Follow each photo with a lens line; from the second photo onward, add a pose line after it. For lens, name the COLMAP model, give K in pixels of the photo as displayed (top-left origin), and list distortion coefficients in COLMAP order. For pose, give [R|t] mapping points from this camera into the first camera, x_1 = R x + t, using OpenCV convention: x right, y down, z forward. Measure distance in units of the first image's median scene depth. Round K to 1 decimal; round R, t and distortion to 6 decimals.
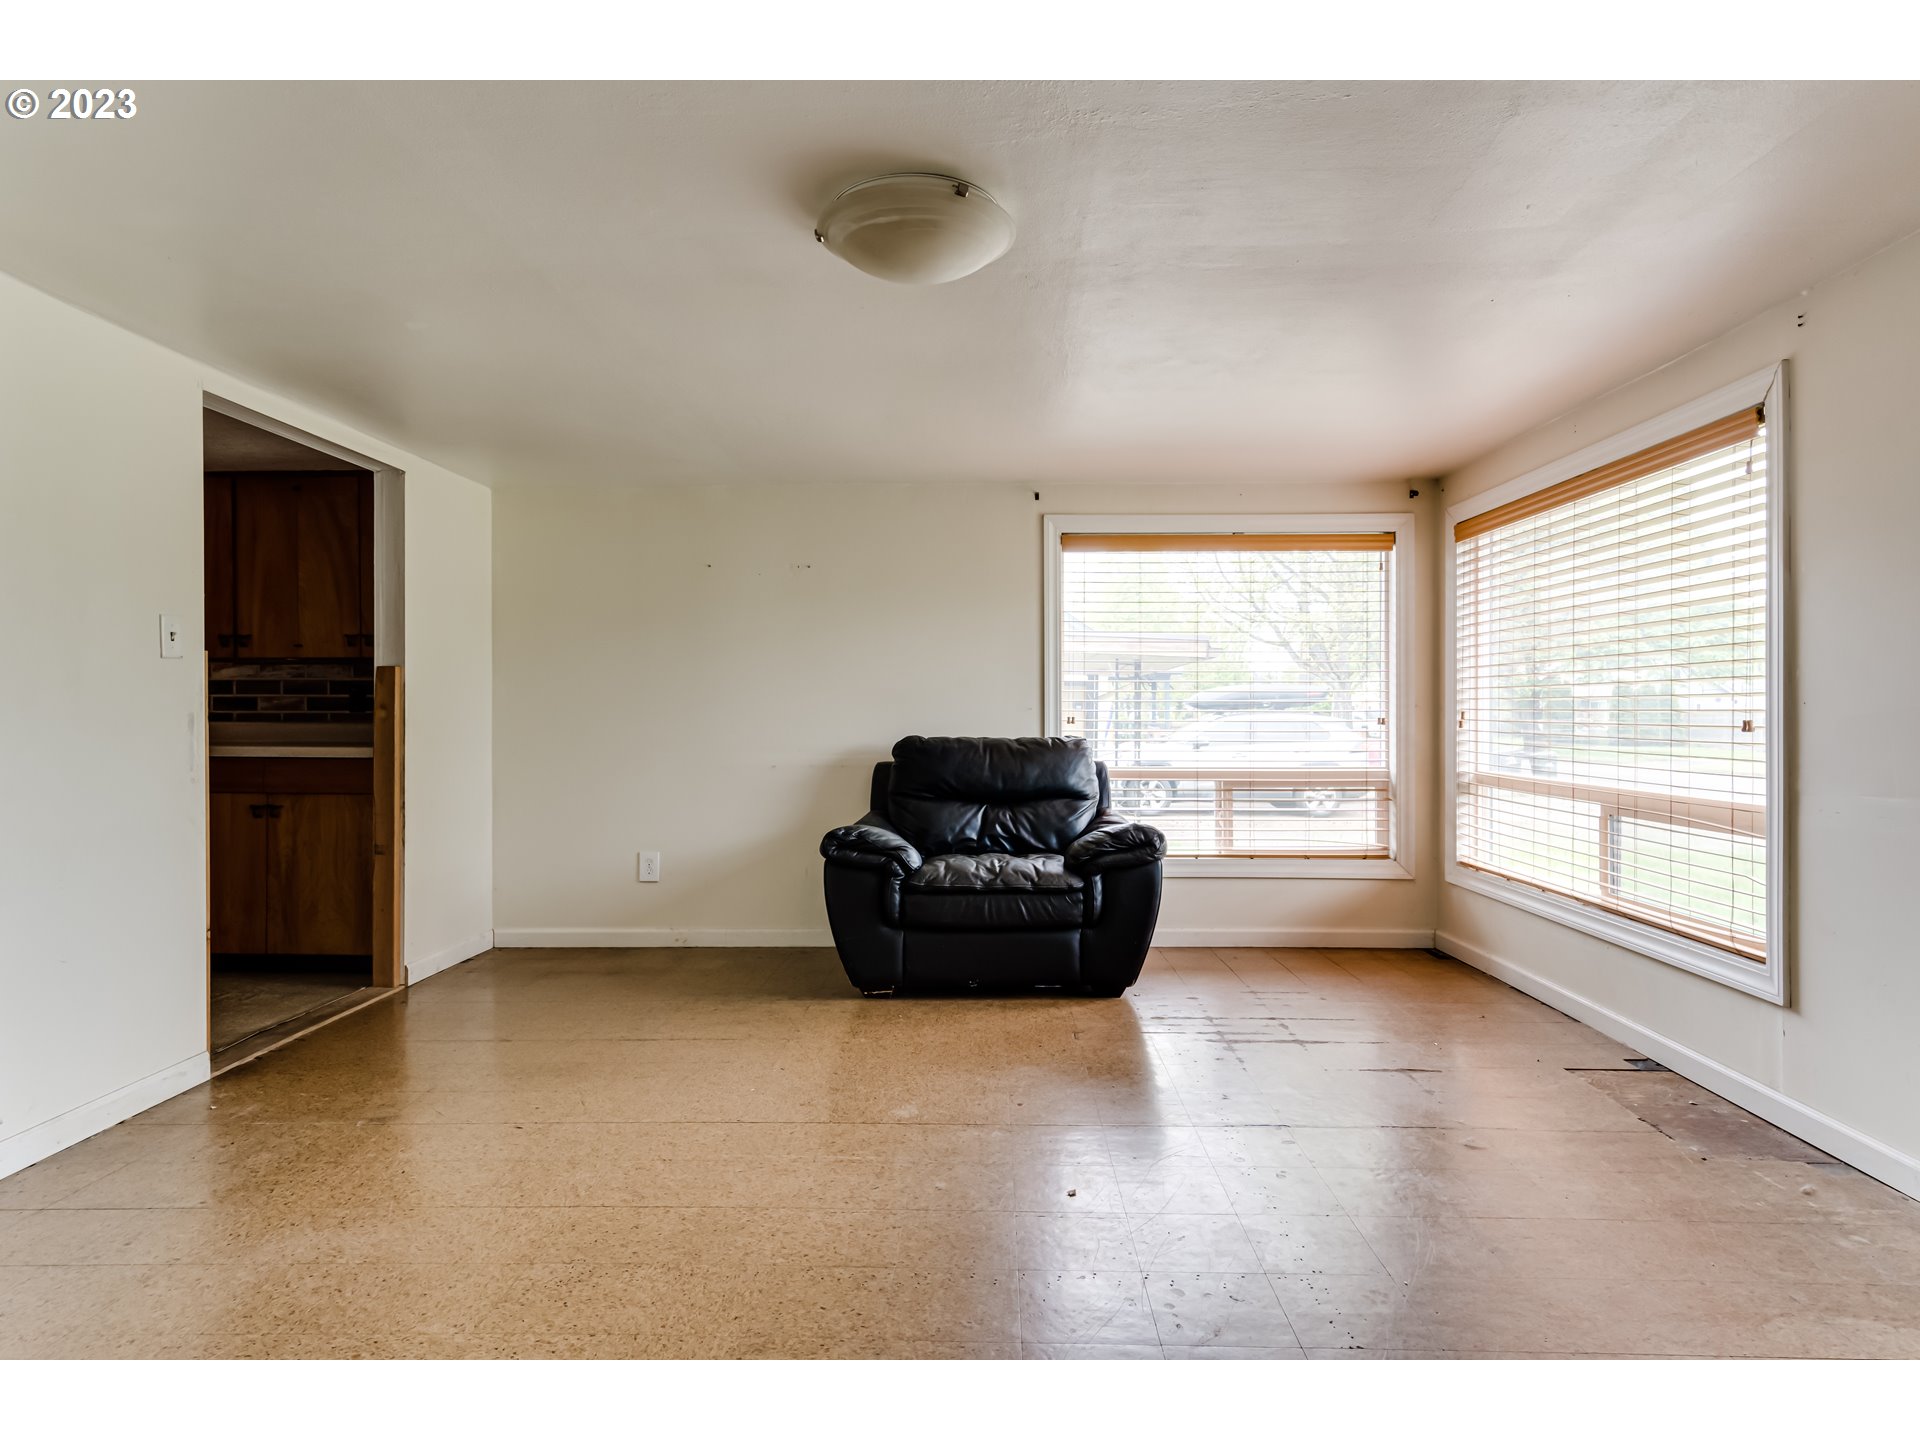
lens RADIAL K [[1018.1, 0, 960.0], [0, 1018.1, 720.0], [0, 0, 1]] dist [0.001036, 0.000325]
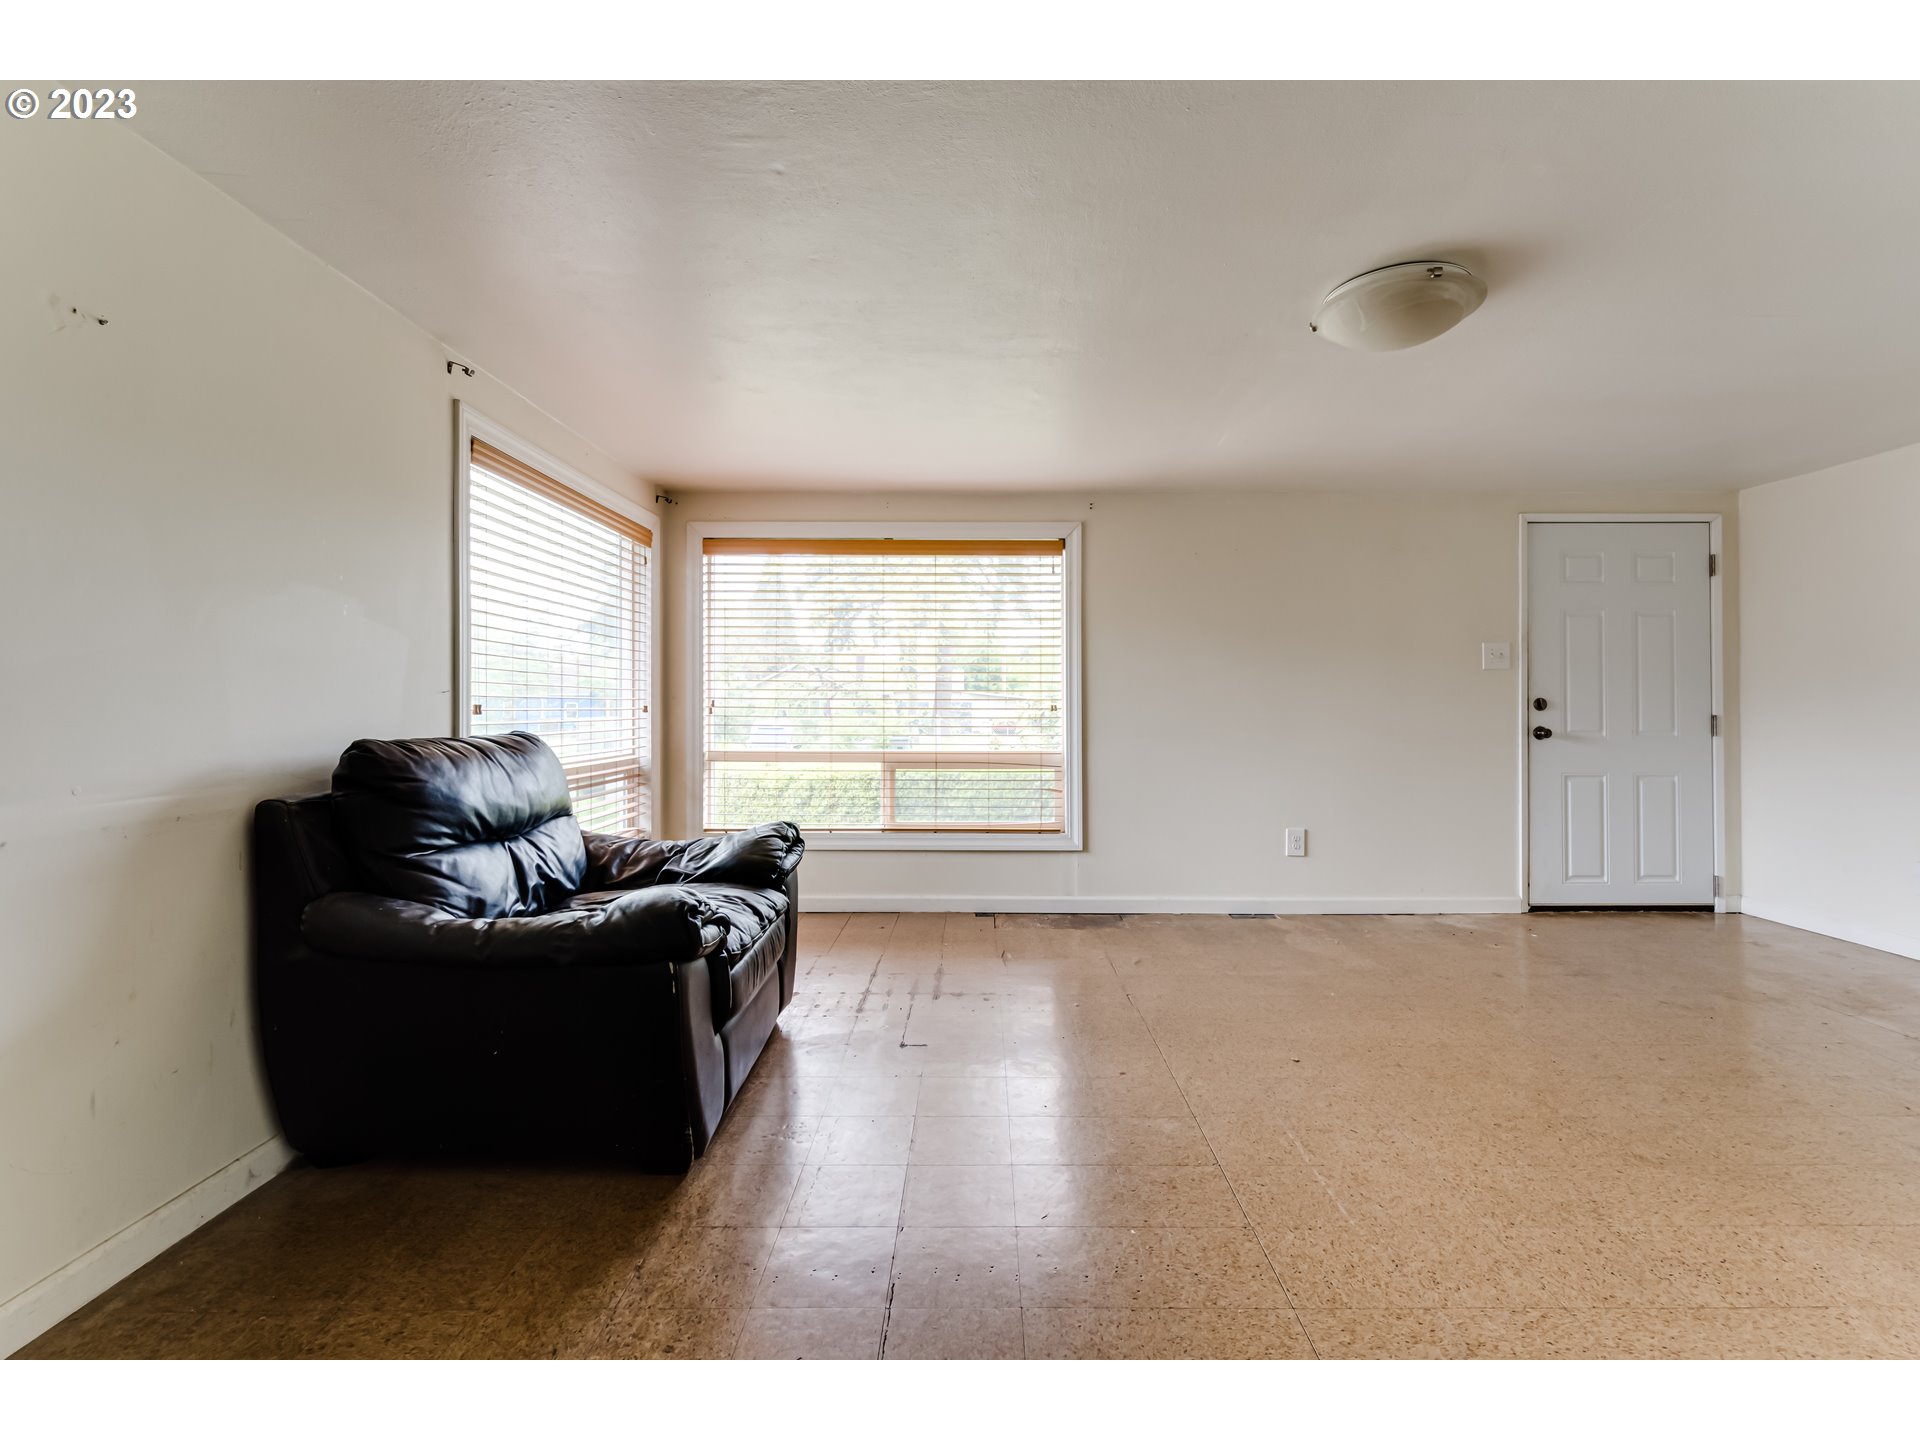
lens RADIAL K [[880.5, 0, 960.0], [0, 880.5, 703.8], [0, 0, 1]] dist [-0.004638, 0.000196]
pose [[0.005408, 0.003282, 0.999980, -0.675912], [0.009938, 0.999945, -0.003336, 0.001201], [-0.999936, 0.009956, 0.005375, 0.929397]]
